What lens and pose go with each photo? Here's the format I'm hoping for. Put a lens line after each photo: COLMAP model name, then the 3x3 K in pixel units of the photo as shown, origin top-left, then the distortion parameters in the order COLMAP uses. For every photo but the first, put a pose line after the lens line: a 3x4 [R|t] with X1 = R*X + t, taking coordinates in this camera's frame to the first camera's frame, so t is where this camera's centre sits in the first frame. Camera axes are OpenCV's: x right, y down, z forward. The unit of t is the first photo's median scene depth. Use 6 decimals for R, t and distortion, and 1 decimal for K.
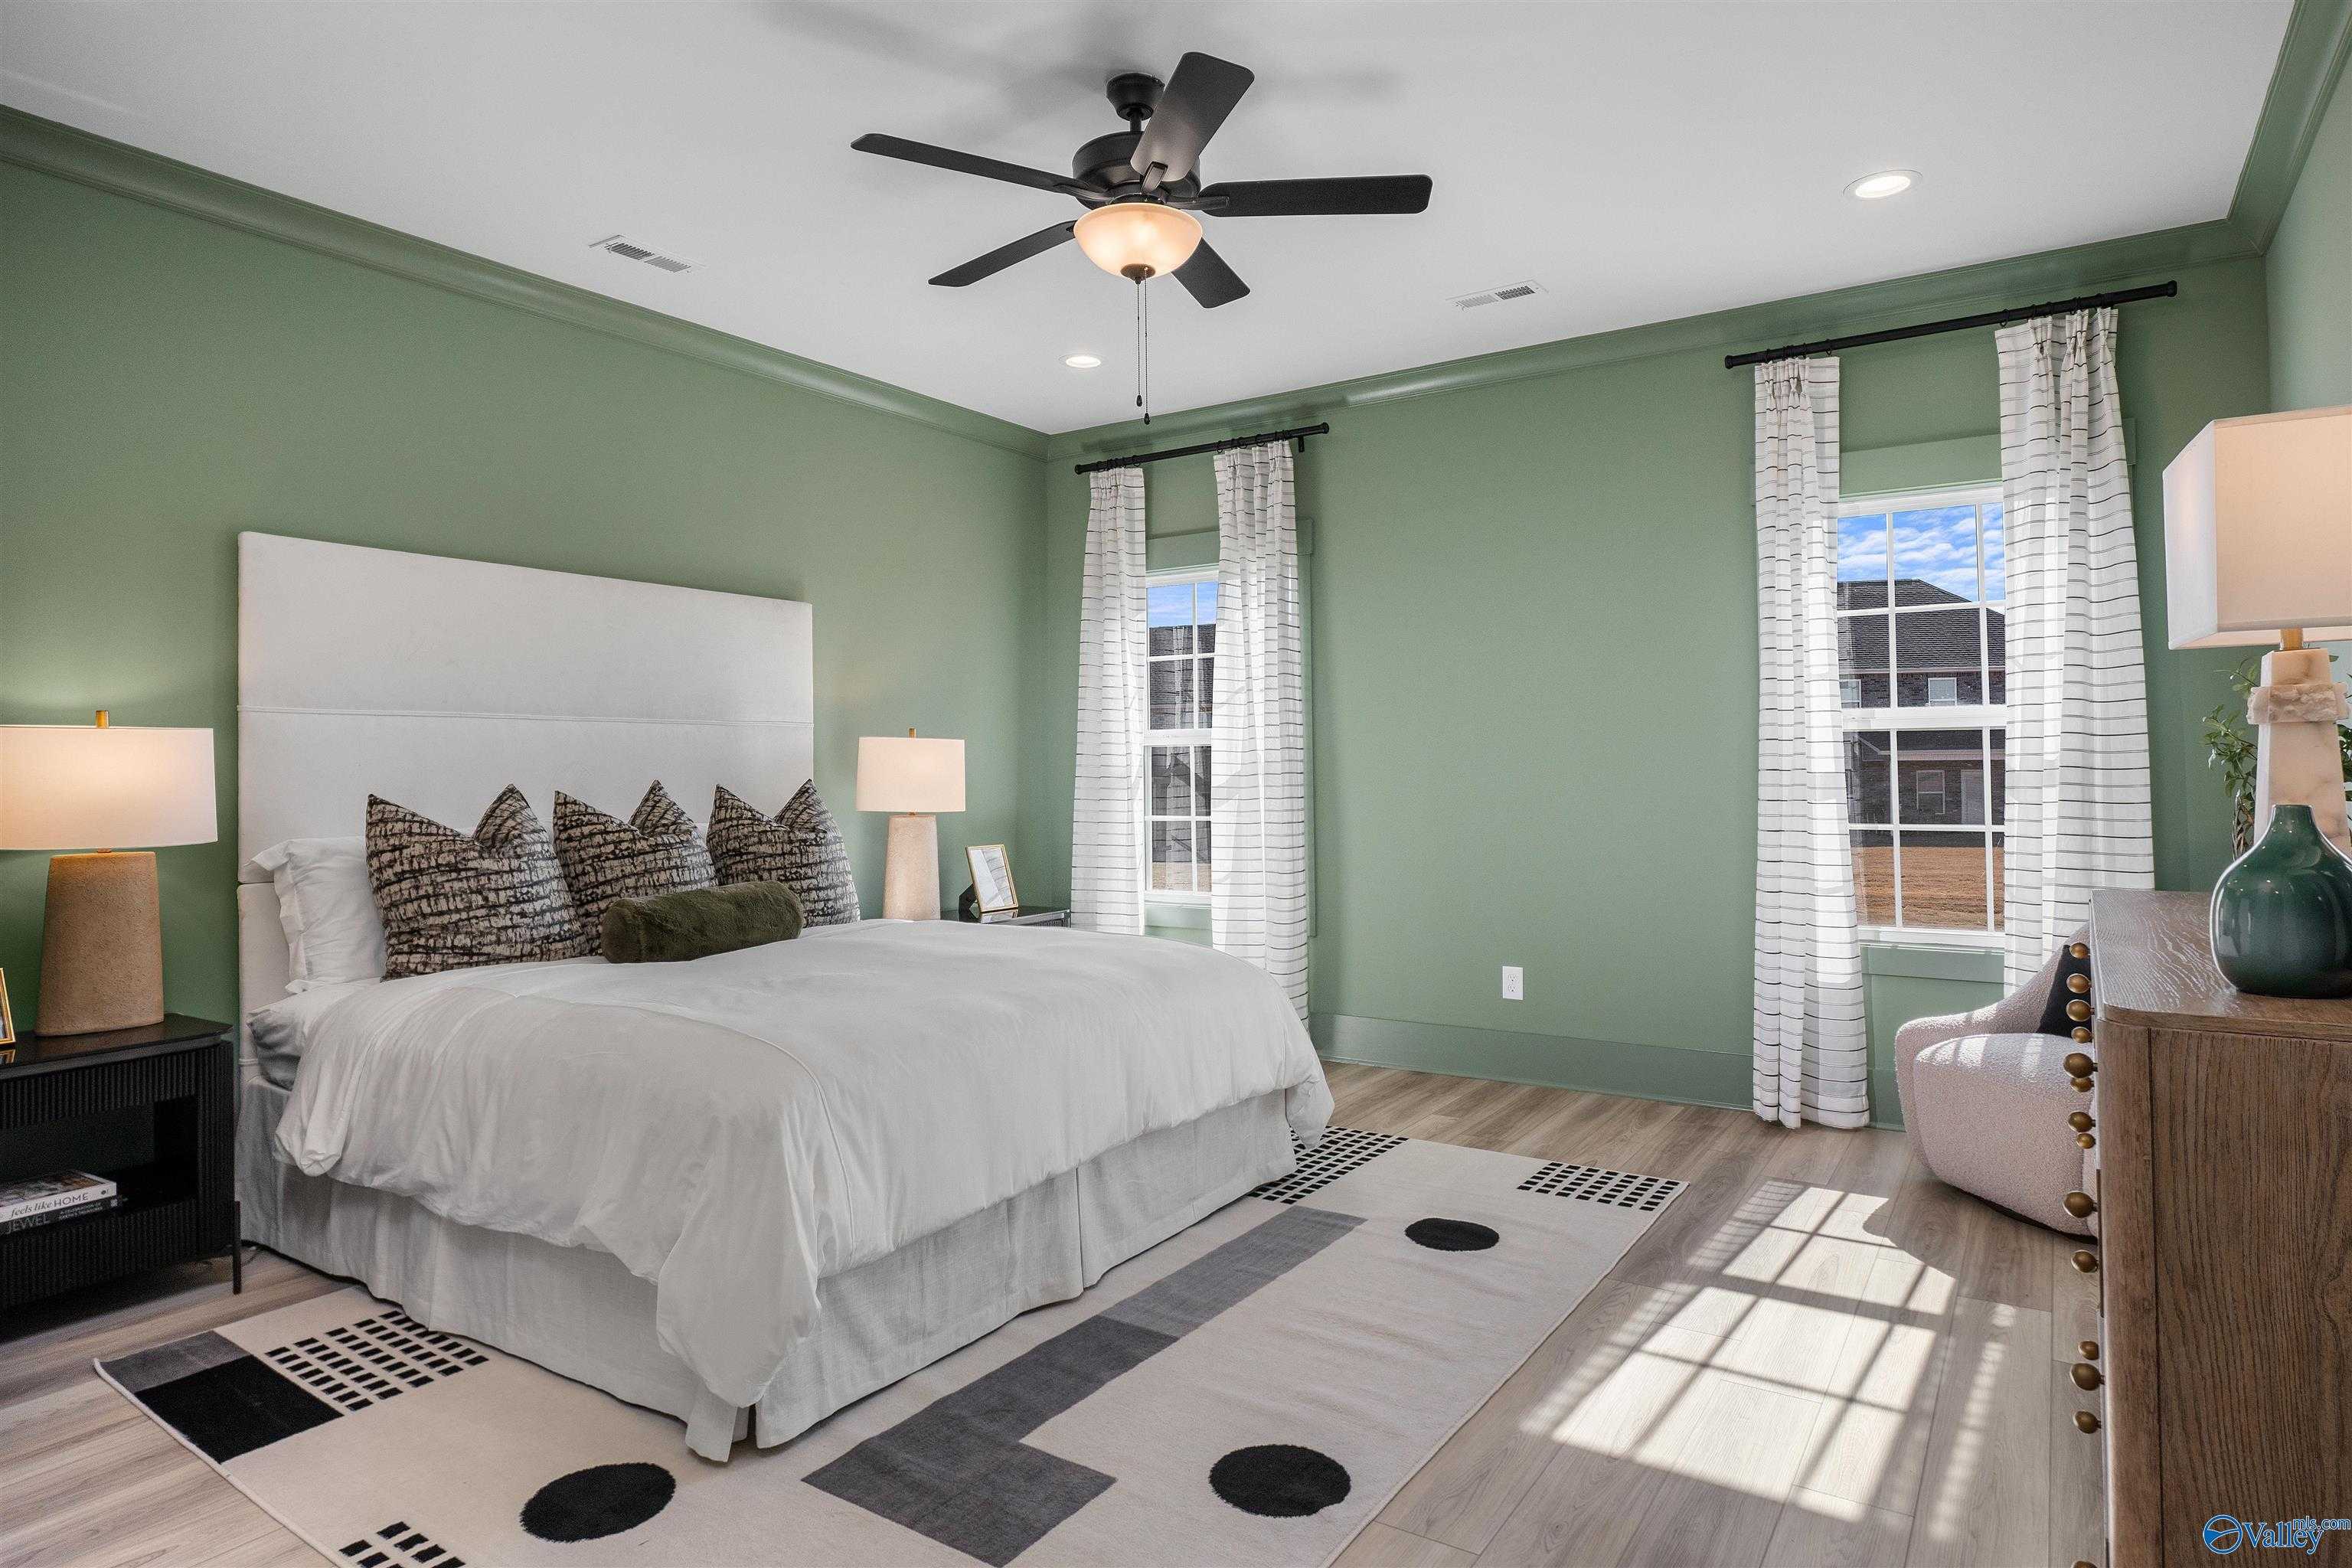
lens RADIAL K [[1324.9, 0, 1165.6], [0, 1324.9, 782.7], [0, 0, 1]] dist [-0.004409, 0.000667]
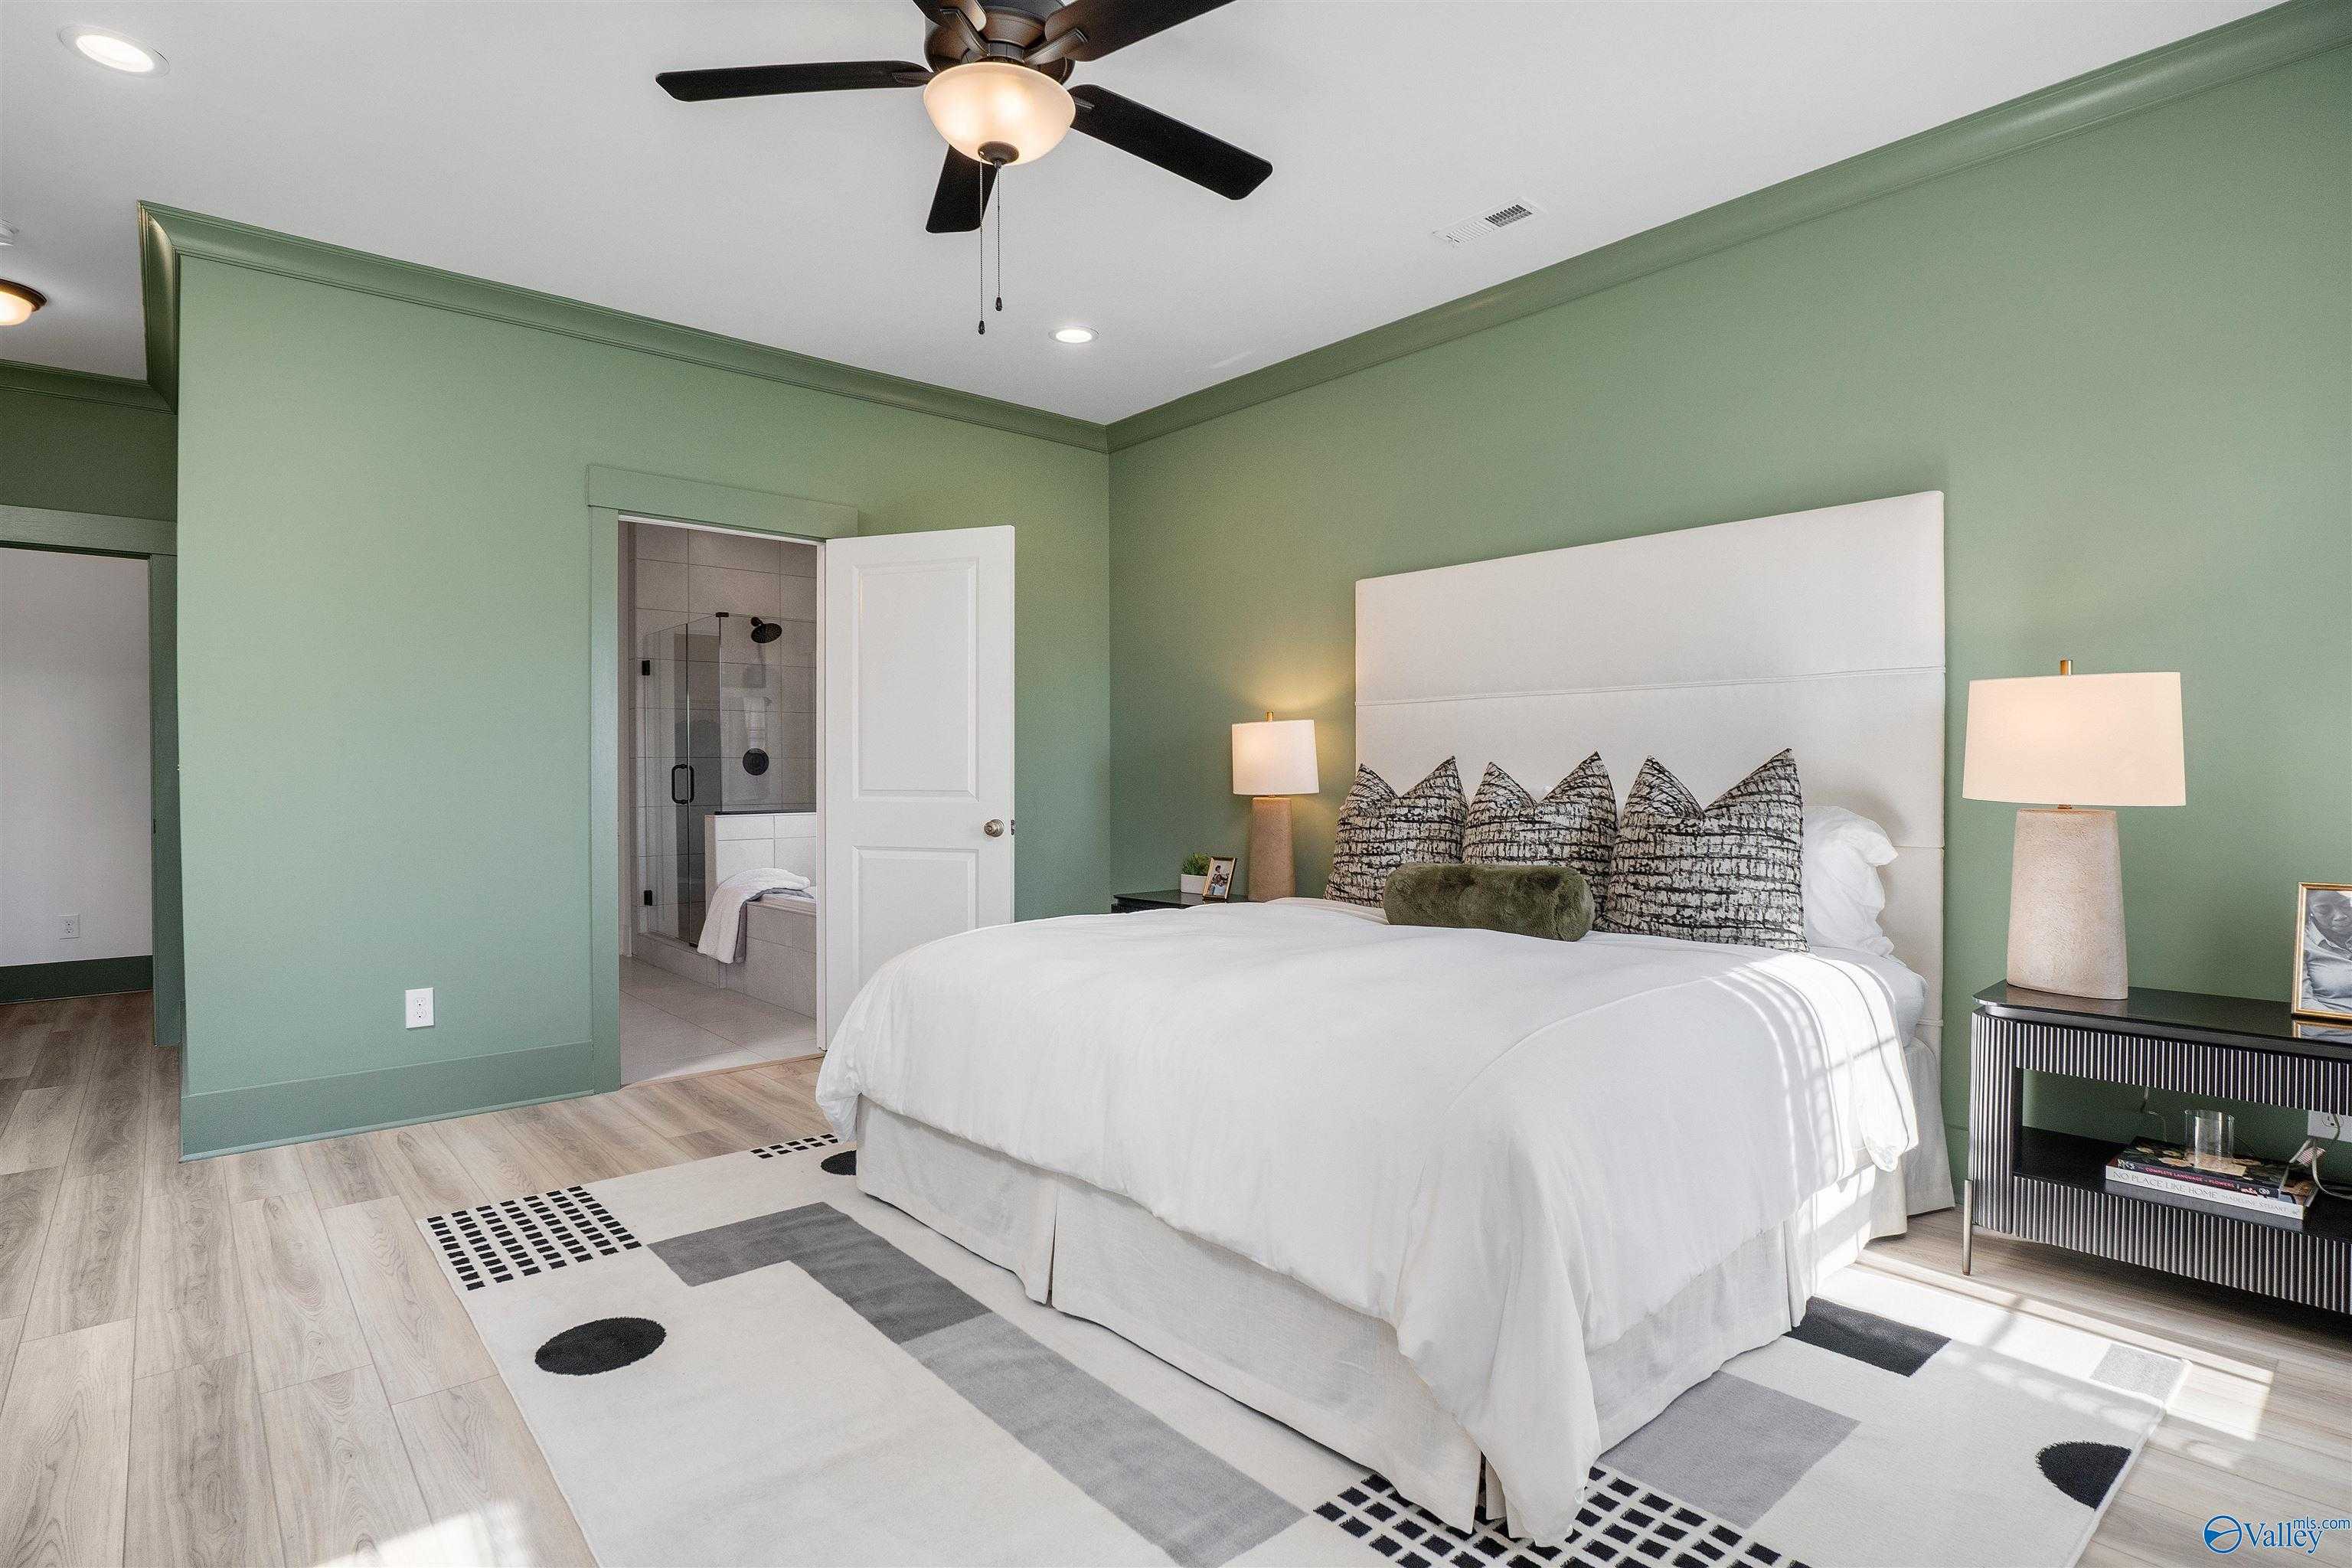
lens RADIAL K [[1165.7, 0, 1165.2], [0, 1165.7, 780.6], [0, 0, 1]] dist [-0.036397, 0.005237]
pose [[-0.257297, 0.029760, -0.965874, 0.564007], [0.012367, 0.999545, 0.027503, -0.009113], [0.966253, -0.004869, -0.257548, 1.040650]]
